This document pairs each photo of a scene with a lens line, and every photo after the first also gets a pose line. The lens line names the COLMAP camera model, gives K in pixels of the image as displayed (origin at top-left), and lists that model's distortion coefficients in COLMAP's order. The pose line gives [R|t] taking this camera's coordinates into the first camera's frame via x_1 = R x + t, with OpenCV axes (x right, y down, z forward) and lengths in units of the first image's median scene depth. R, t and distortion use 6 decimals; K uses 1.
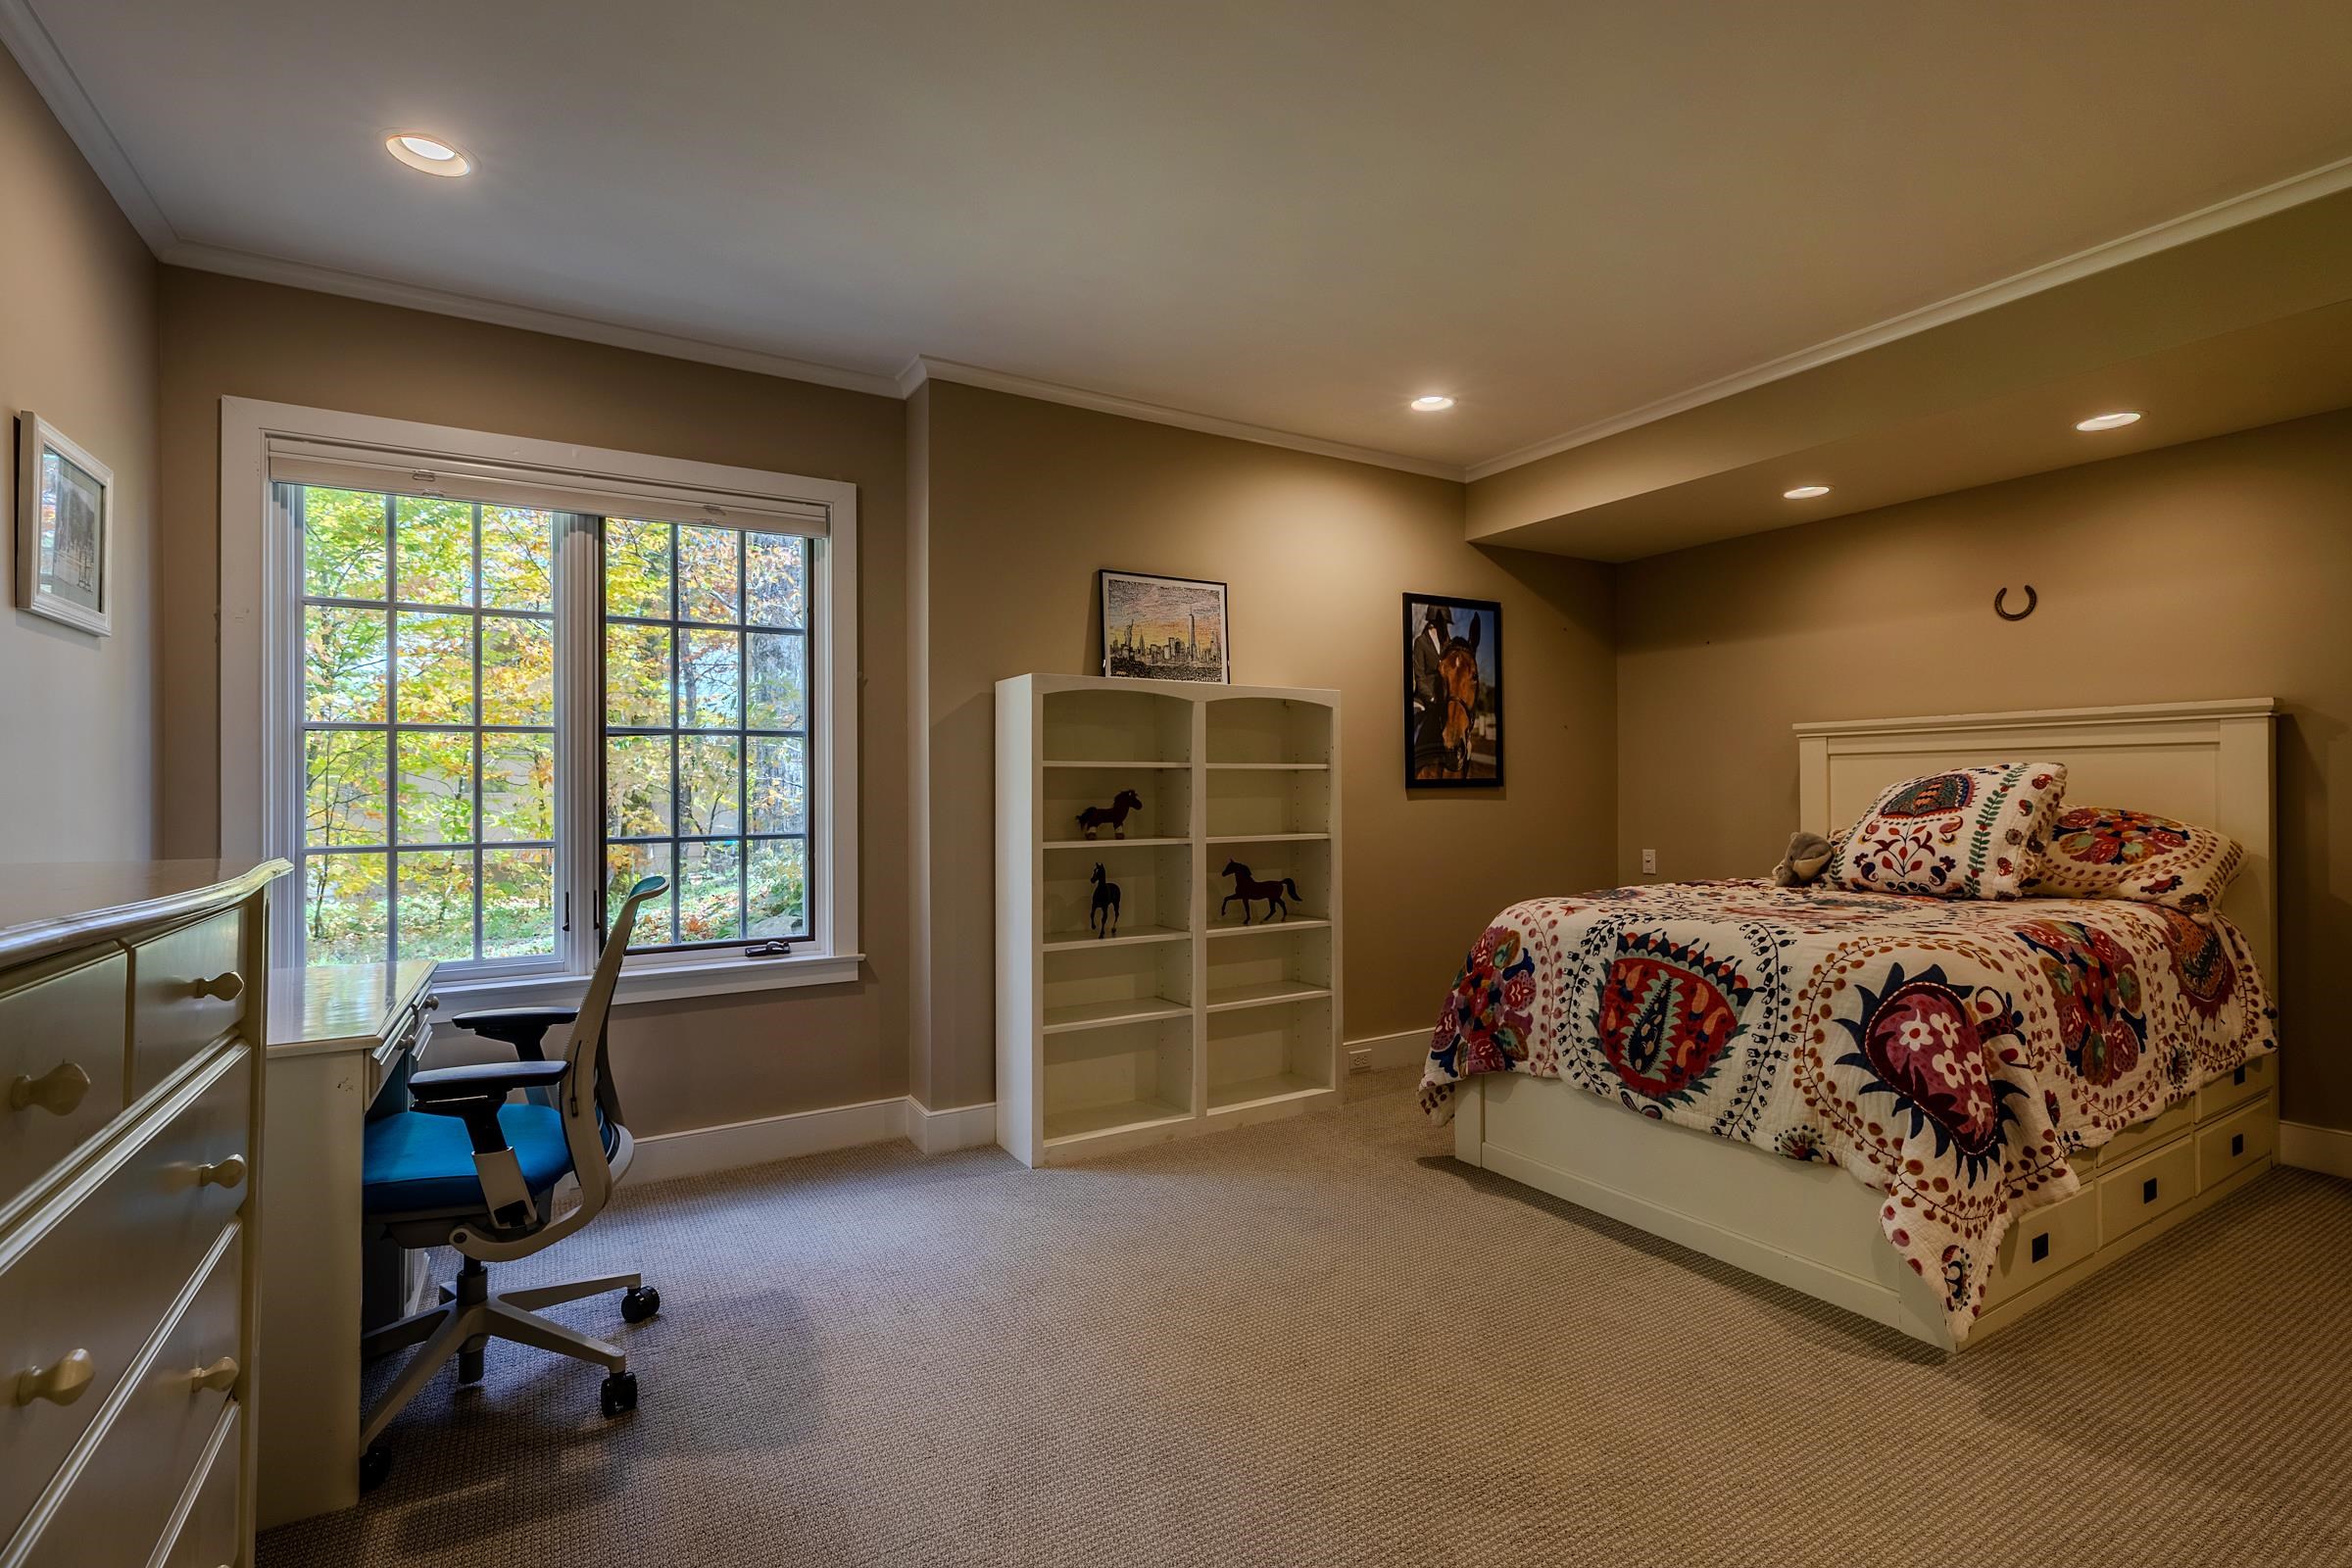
lens RADIAL K [[1094.3, 0, 1222.4], [0, 1094.3, 782.7], [0, 0, 1]] dist [0.002331, 0.000707]
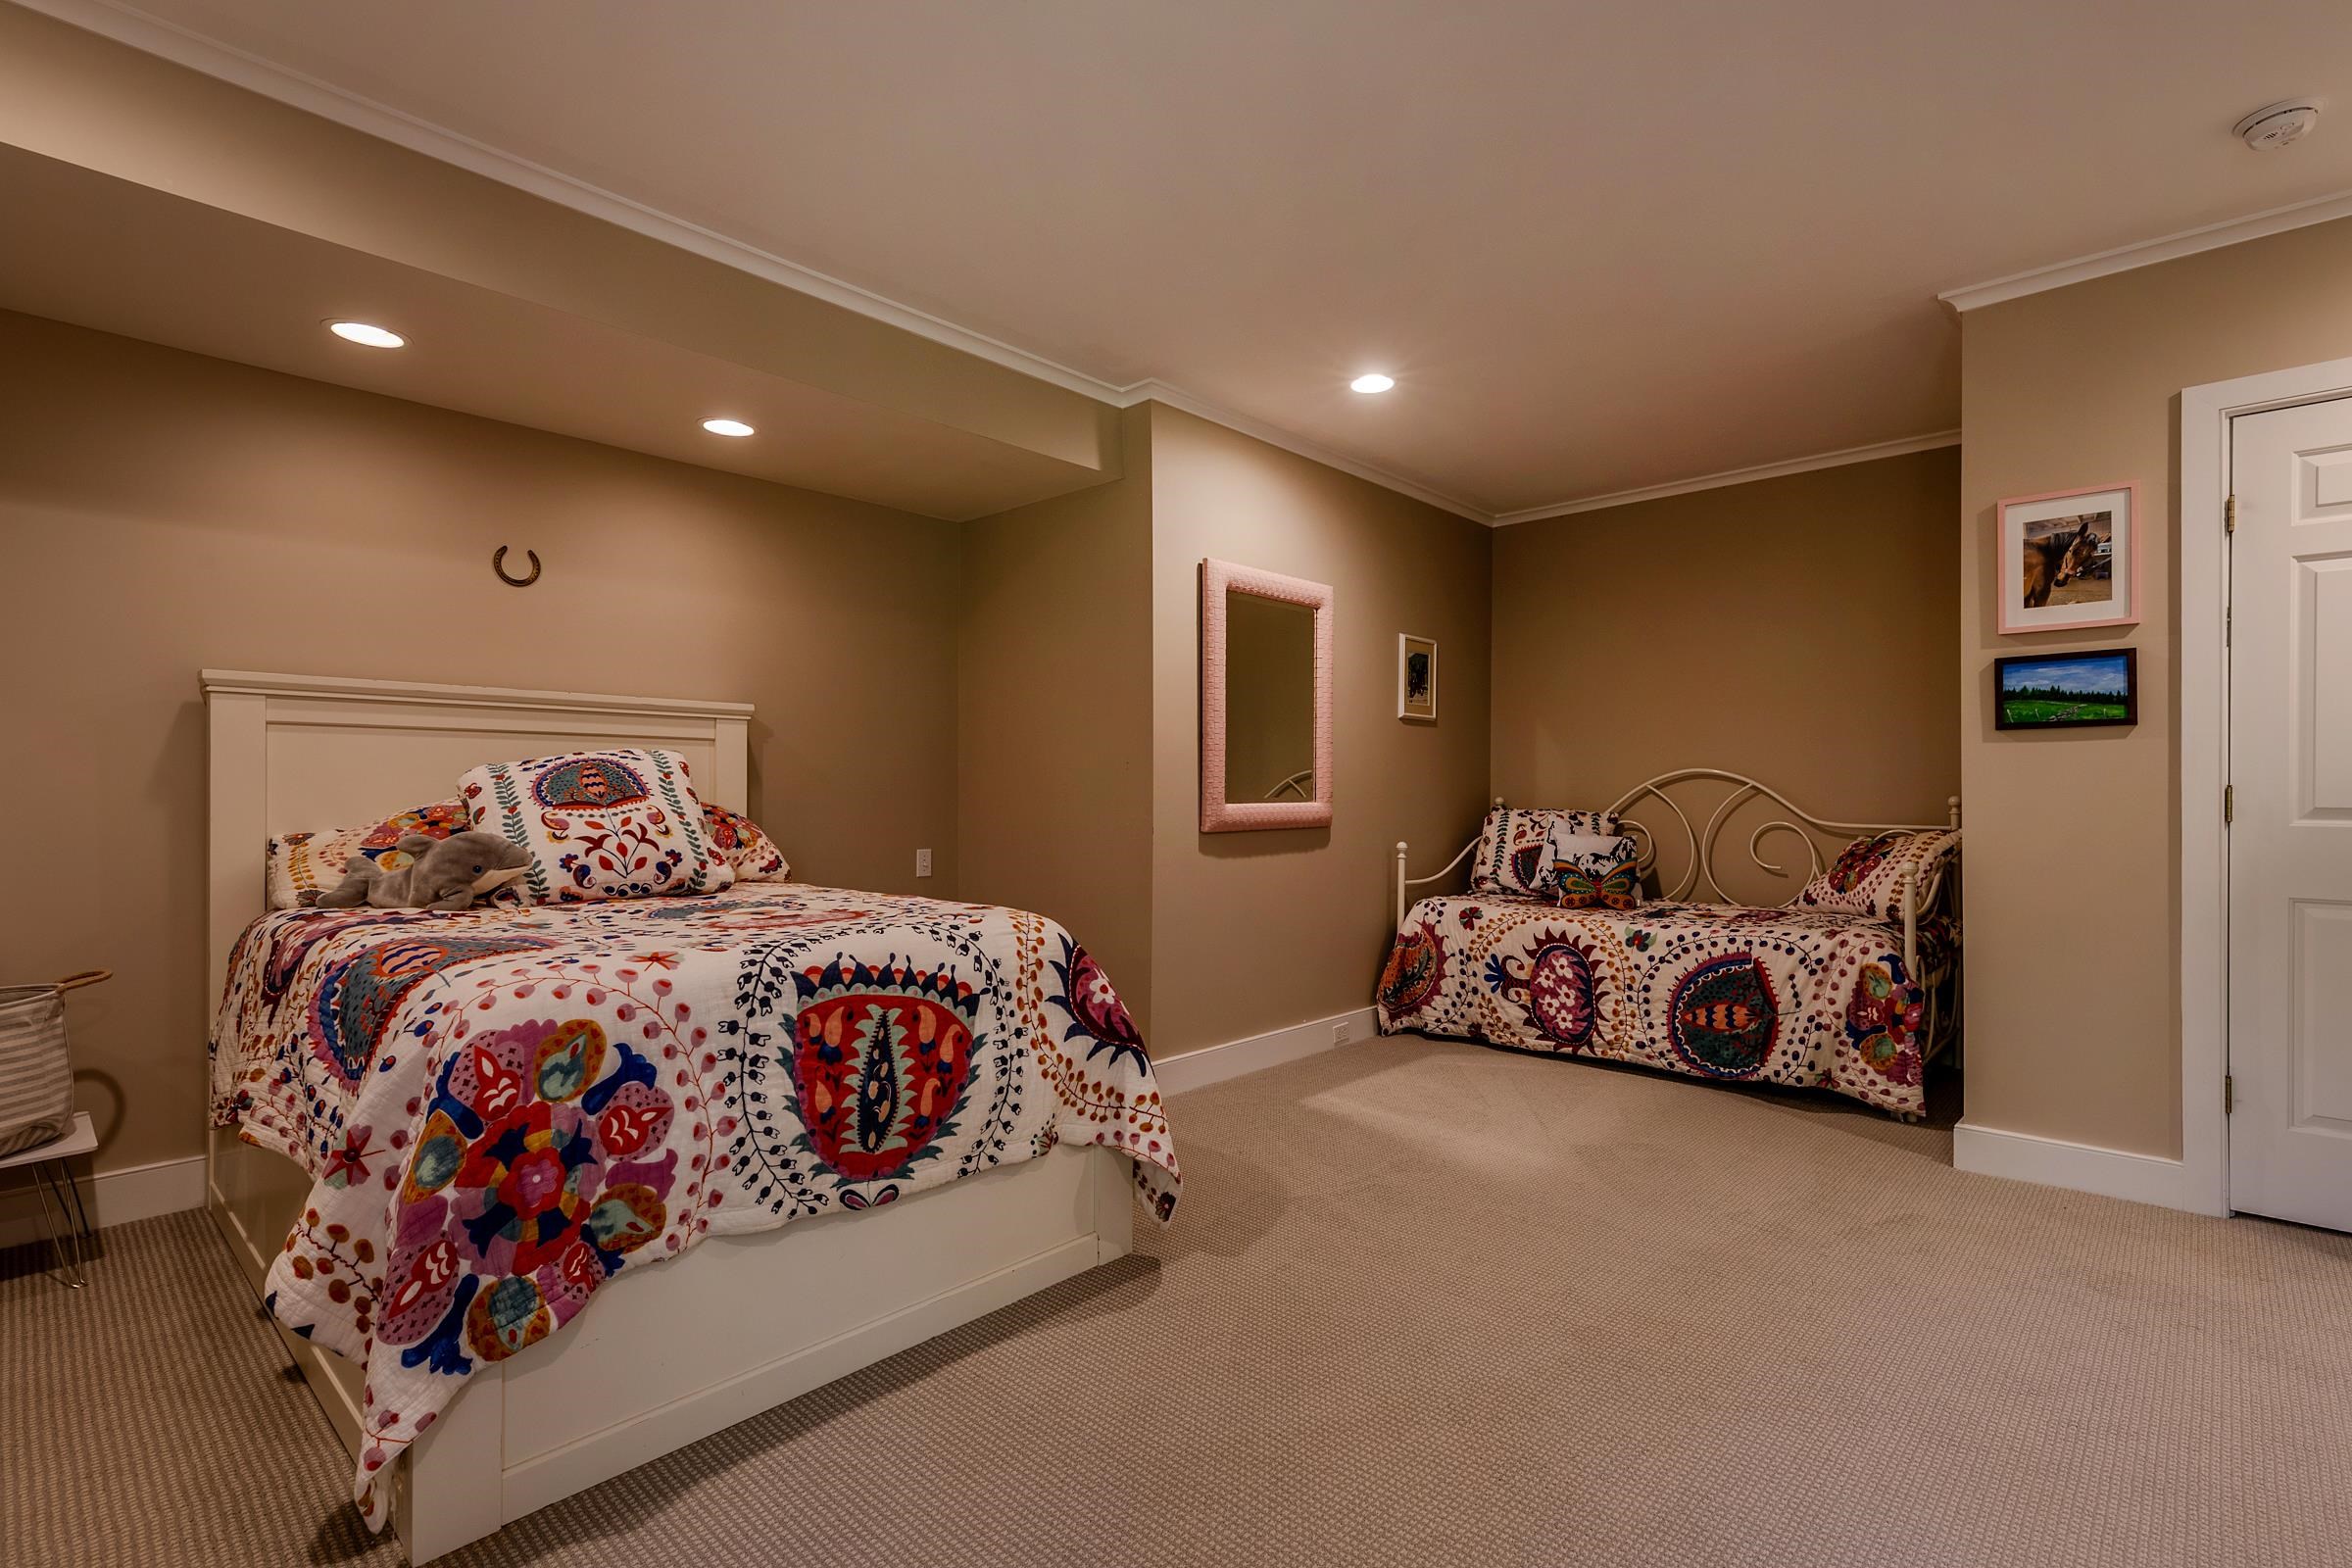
lens RADIAL K [[1094.3, 0, 1222.4], [0, 1094.3, 782.7], [0, 0, 1]] dist [0.002331, 0.000707]
pose [[-0.284133, 0.017849, 0.958619, -0.382572], [-0.006116, 0.999773, -0.020428, 0.033157], [-0.958765, -0.011667, -0.283959, 0.974845]]
